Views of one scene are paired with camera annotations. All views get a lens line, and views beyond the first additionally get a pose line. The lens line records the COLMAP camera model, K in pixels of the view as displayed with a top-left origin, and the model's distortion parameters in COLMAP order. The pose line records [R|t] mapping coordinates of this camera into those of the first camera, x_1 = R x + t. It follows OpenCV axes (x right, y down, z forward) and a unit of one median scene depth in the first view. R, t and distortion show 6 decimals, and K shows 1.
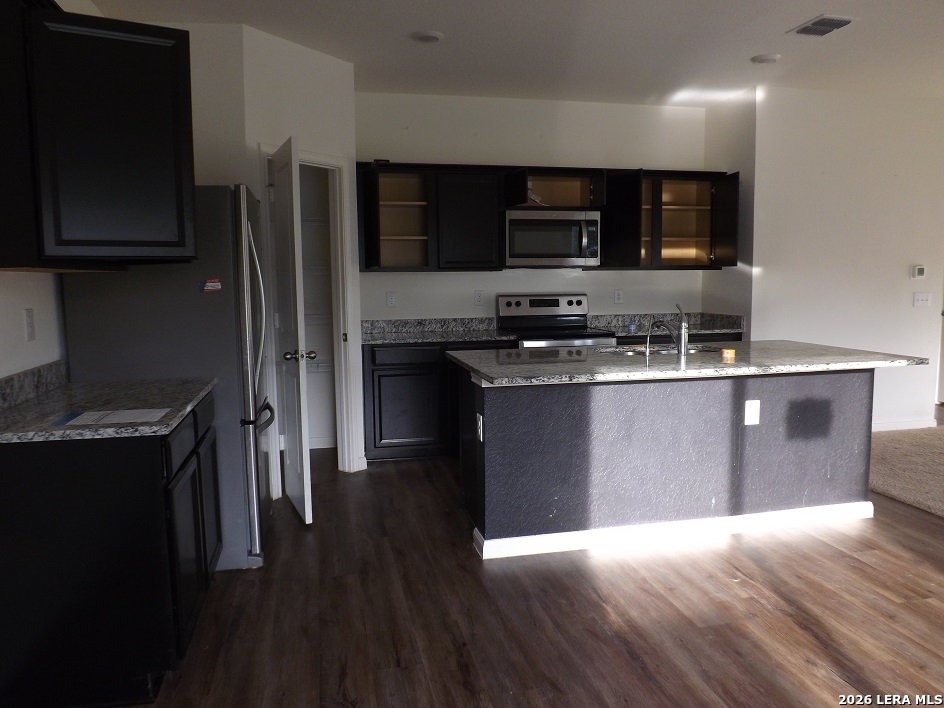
lens RADIAL K [[685.6, 0, 459.6], [0, 685.6, 356.9], [0, 0, 1]] dist [-0.049083, 0.003312]
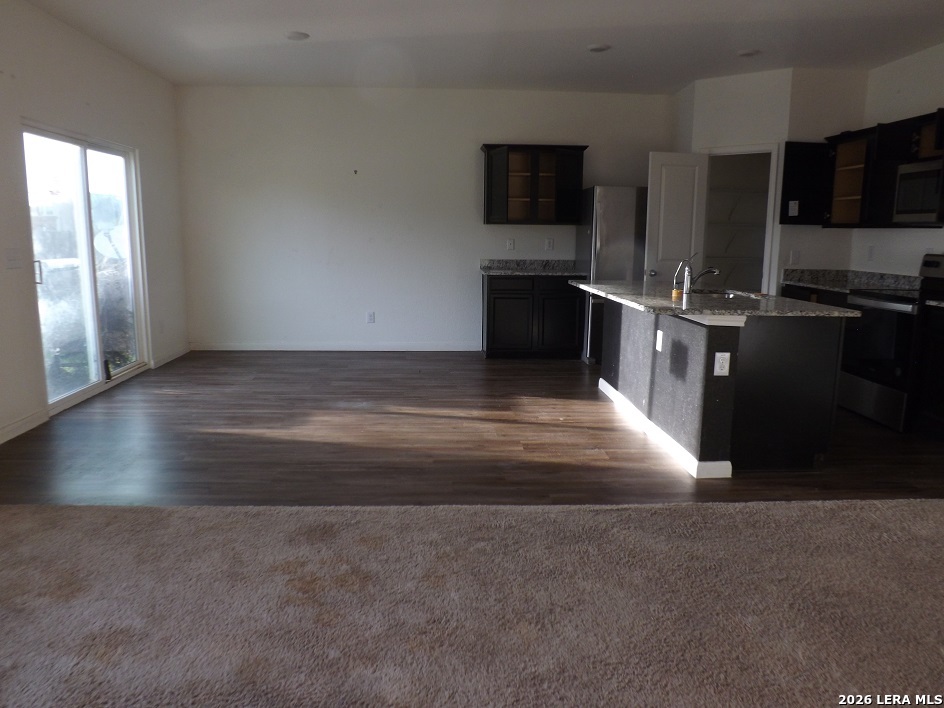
lens RADIAL K [[685.6, 0, 459.6], [0, 685.6, 356.9], [0, 0, 1]] dist [-0.049083, 0.003312]
pose [[-0.167696, 0.184551, -0.968411, 1.694644], [-0.120341, 0.971143, 0.205911, -0.101285], [0.978466, 0.151070, -0.140647, 0.820703]]
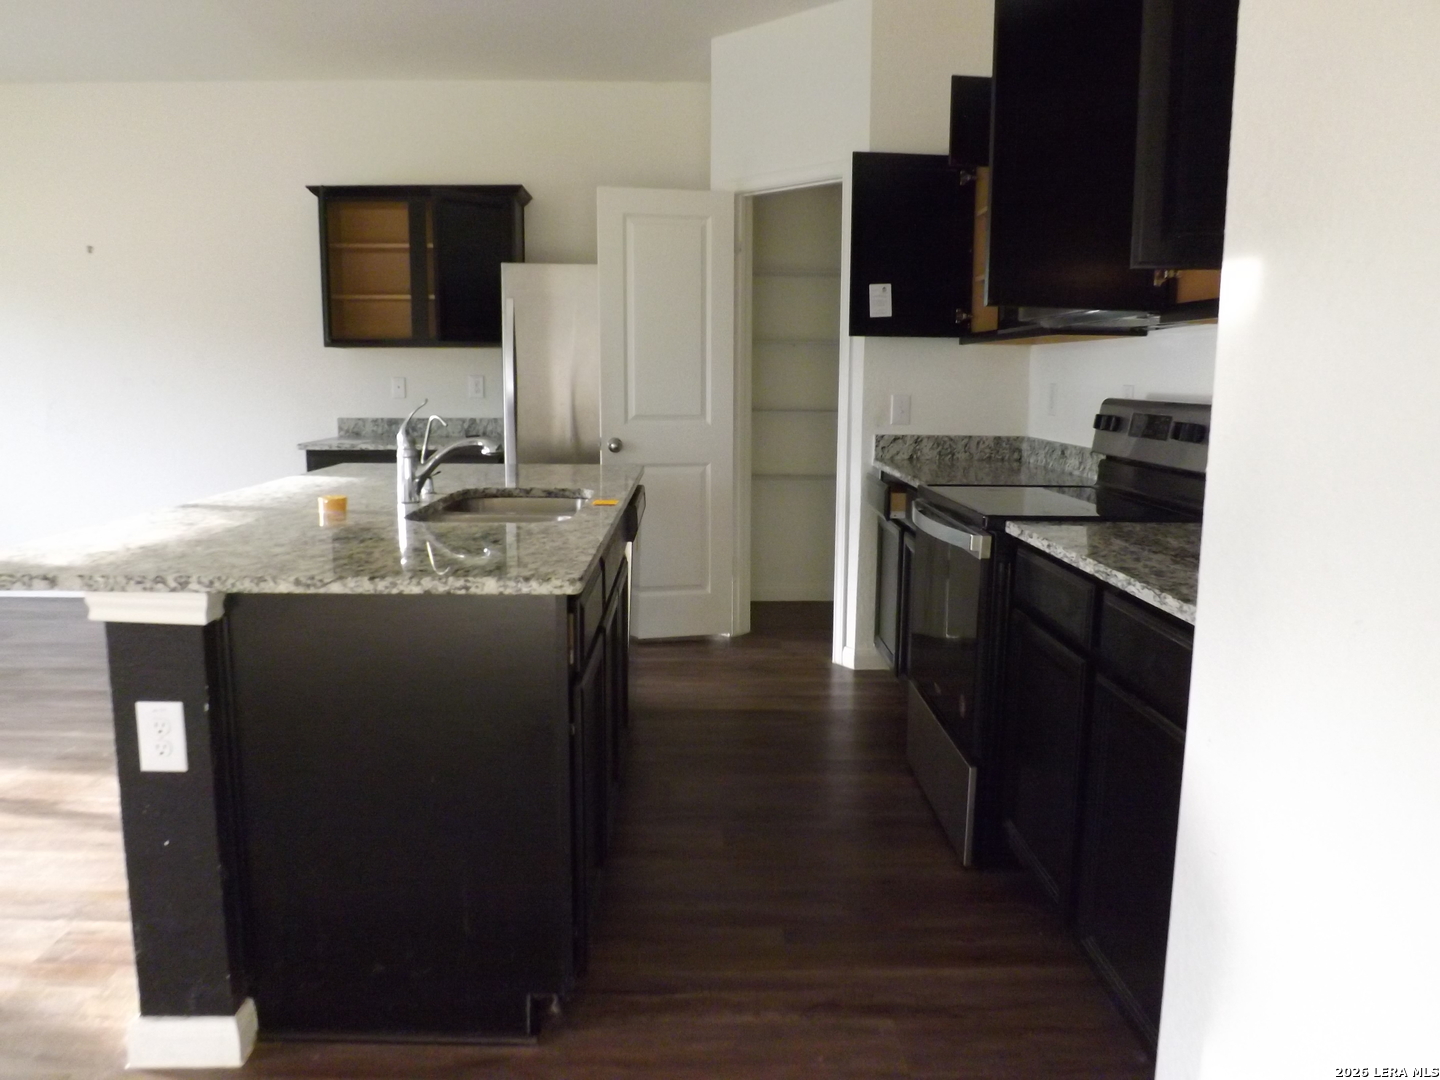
lens RADIAL K [[1045.8, 0, 701.1], [0, 1045.8, 544.5], [0, 0, 1]] dist [-0.049083, 0.003312]
pose [[-0.201164, 0.164880, -0.965581, 1.056894], [-0.116008, 0.974785, 0.190620, -0.147575], [0.972664, 0.150361, -0.176964, 1.401793]]
